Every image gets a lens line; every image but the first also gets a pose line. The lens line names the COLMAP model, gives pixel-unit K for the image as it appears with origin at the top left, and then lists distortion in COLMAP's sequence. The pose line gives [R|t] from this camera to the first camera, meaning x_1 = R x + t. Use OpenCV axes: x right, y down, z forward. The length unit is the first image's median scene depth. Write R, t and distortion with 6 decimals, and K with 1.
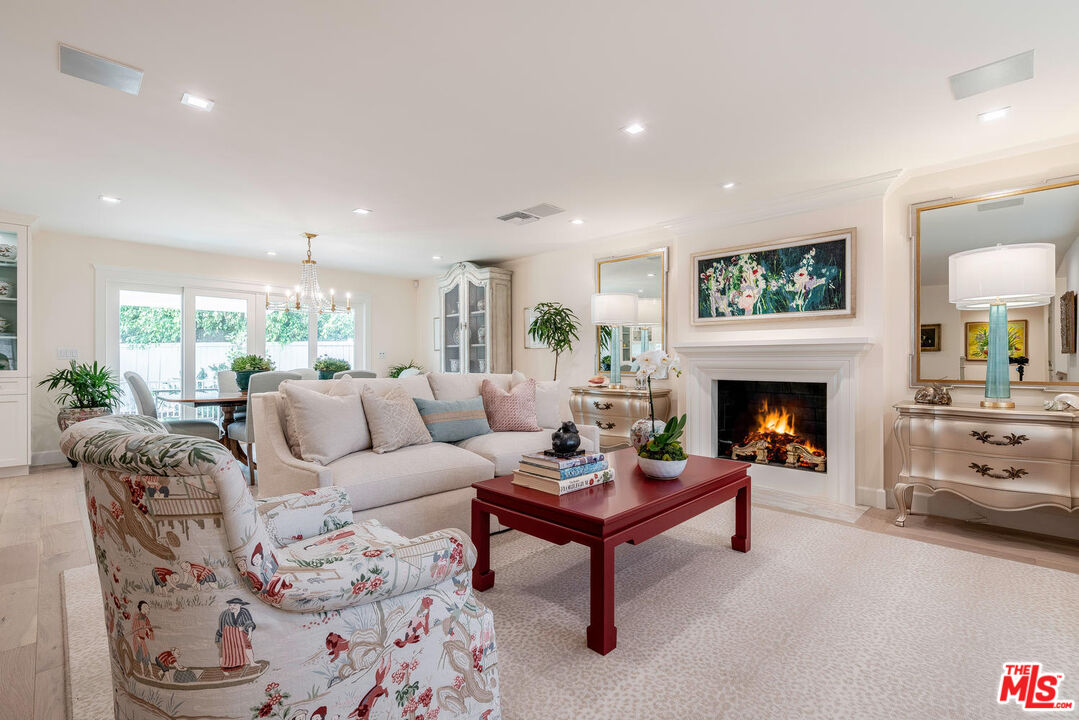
lens RADIAL K [[496.9, 0, 539.7], [0, 496.9, 360.5], [0, 0, 1]] dist [0.000118, 0.000871]
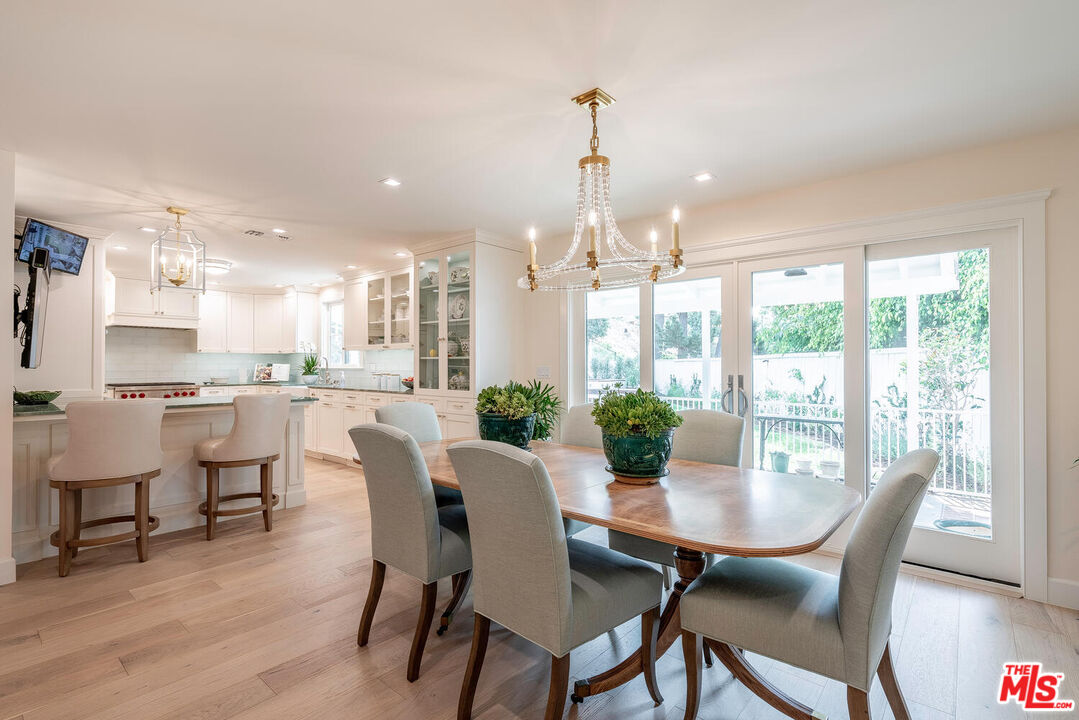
lens RADIAL K [[496.9, 0, 539.0], [0, 496.9, 358.5], [0, 0, 1]] dist [0.000118, 0.000871]
pose [[0.061988, -0.013510, -0.997985, -0.058201], [0.002244, 0.999908, -0.013397, -0.030407], [0.998074, -0.001409, 0.062012, 1.076468]]
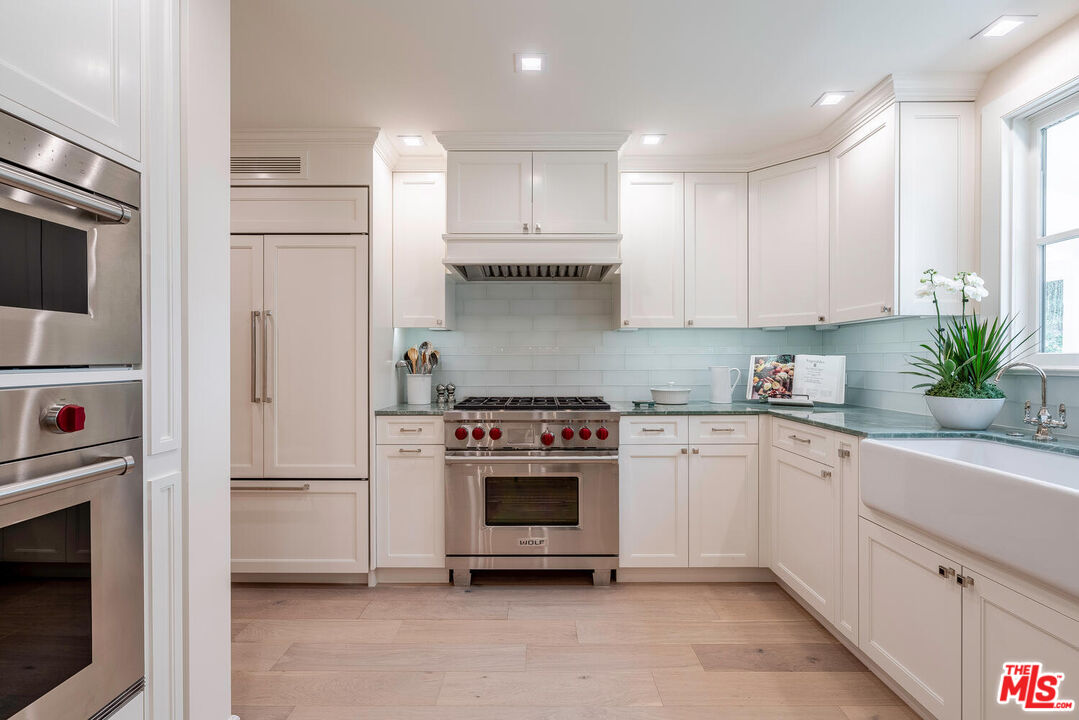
lens RADIAL K [[496.9, 0, 540.0], [0, 496.9, 364.1], [0, 0, 1]] dist [0.000118, 0.000871]
pose [[-0.724723, 0.004498, -0.689026, -1.165504], [0.001362, 0.999986, 0.005096, -0.029537], [0.689039, 0.002755, -0.724719, 0.494628]]
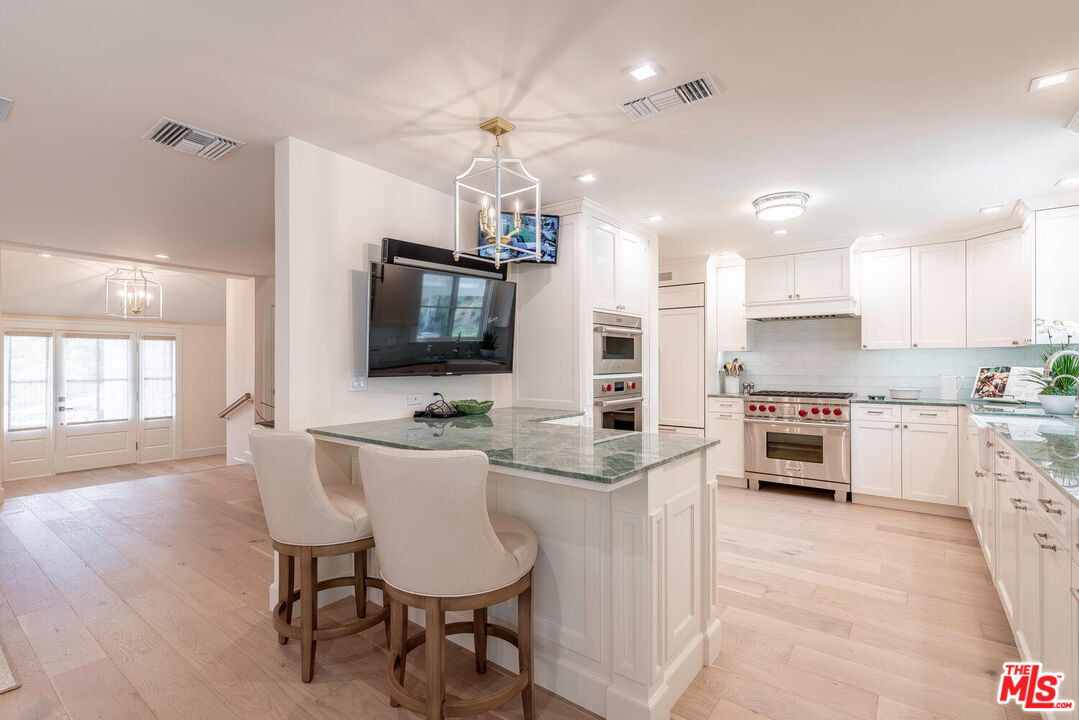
lens RADIAL K [[496.9, 0, 540.7], [0, 496.9, 358.3], [0, 0, 1]] dist [0.000118, 0.000871]
pose [[-0.993616, -0.001030, -0.112808, -0.910865], [0.000305, 0.999930, -0.011816, -0.042607], [0.112812, -0.011775, -0.993547, 1.042714]]
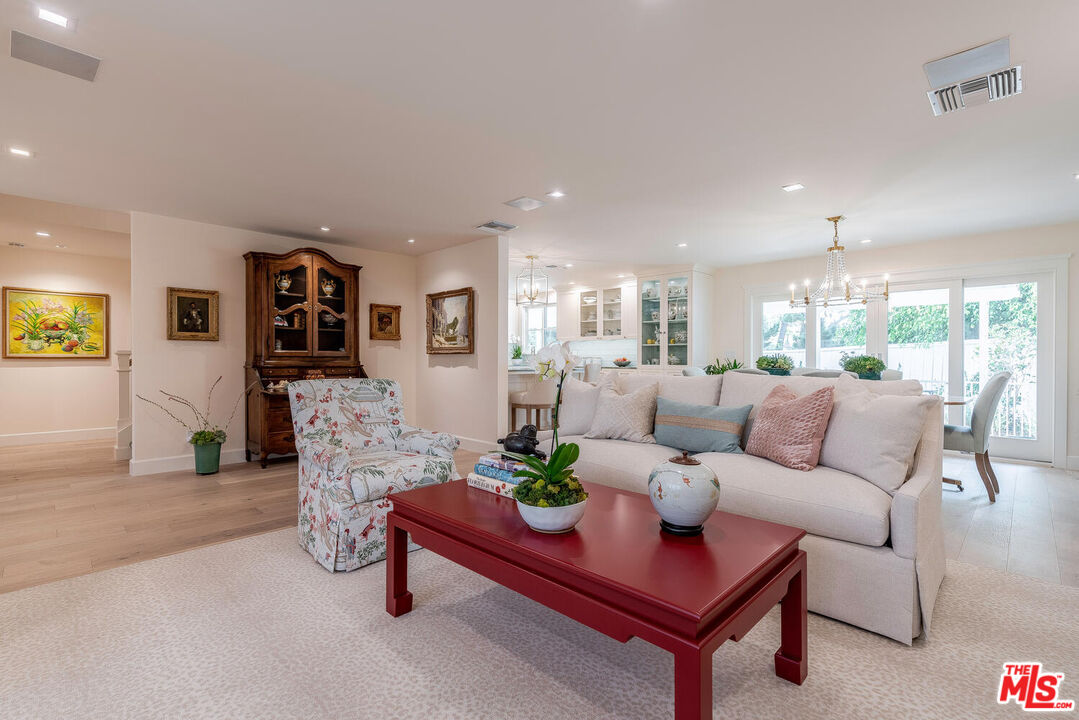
lens RADIAL K [[496.9, 0, 534.1], [0, 496.9, 358.0], [0, 0, 1]] dist [0.000118, 0.000871]
pose [[-0.011989, -0.002943, -0.999924, 0.509309], [-0.001027, 0.999995, -0.002931, 0.002876], [0.999928, 0.000992, -0.011992, 0.540252]]
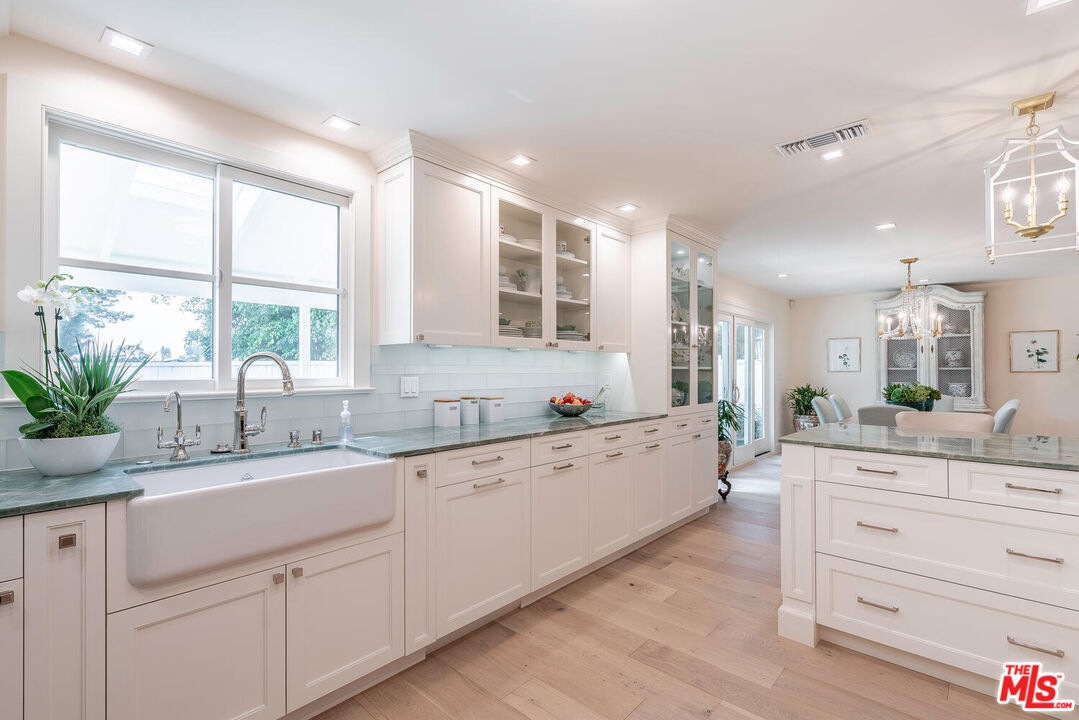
lens RADIAL K [[496.9, 0, 539.4], [0, 496.9, 367.7], [0, 0, 1]] dist [0.000118, 0.000871]
pose [[0.999631, -0.002775, 0.027039, -1.399248], [0.002856, 0.999992, -0.002959, -0.045088], [-0.027031, 0.003035, 0.999630, 0.071238]]
